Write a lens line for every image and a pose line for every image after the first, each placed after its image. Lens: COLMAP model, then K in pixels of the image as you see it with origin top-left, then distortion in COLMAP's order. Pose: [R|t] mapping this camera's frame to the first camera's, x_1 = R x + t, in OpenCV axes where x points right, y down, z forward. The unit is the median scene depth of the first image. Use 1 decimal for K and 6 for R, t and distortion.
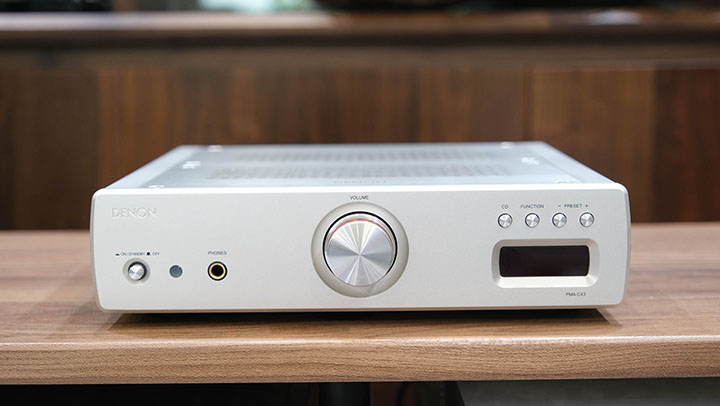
lens RADIAL K [[1321.8, 0, 363.3], [0, 1321.8, 198.4], [0, 0, 1]] dist [-0.037736, 0.000000]
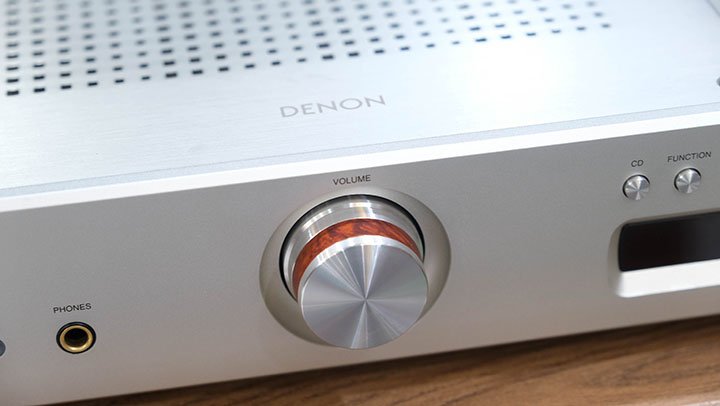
lens RADIAL K [[1810.3, 0, 359.0], [0, 1810.3, 202.5], [0, 0, 1]] dist [-0.065959, 0.000000]
pose [[0.986291, -0.107955, 0.124805, -0.084624], [0.042407, 0.896731, 0.440539, -0.287197], [-0.159475, -0.429207, 0.889016, 0.396864]]
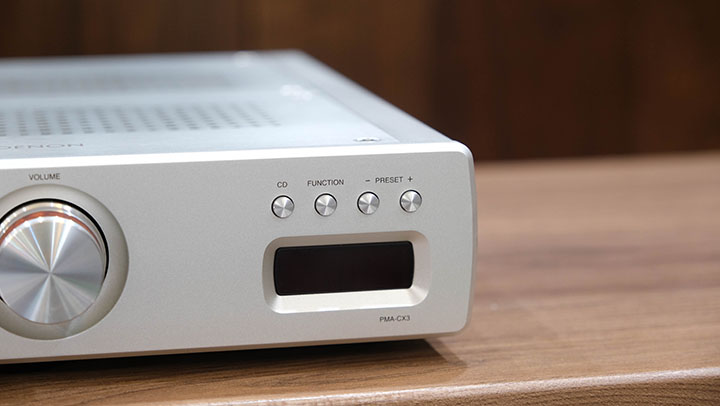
lens RADIAL K [[1810.3, 0, 359.6], [0, 1810.3, 207.5], [0, 0, 1]] dist [-0.065959, 0.000000]
pose [[0.976615, -0.032796, 0.212481, -0.038112], [0.017619, 0.997181, 0.072929, -0.044114], [-0.214273, -0.067480, 0.974440, 0.162862]]
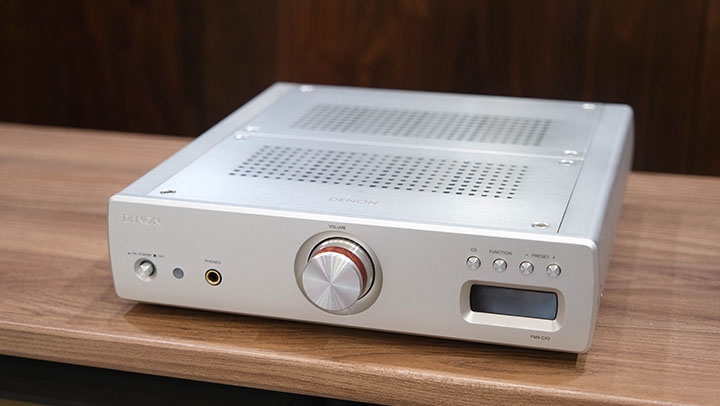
lens RADIAL K [[1321.8, 0, 360.9], [0, 1321.8, 206.0], [0, 0, 1]] dist [-0.037736, 0.000000]
pose [[0.957736, 0.099963, -0.269722, 0.295139], [-0.033978, 0.970425, 0.239001, -0.267329], [0.285636, -0.219735, 0.932807, 0.028156]]
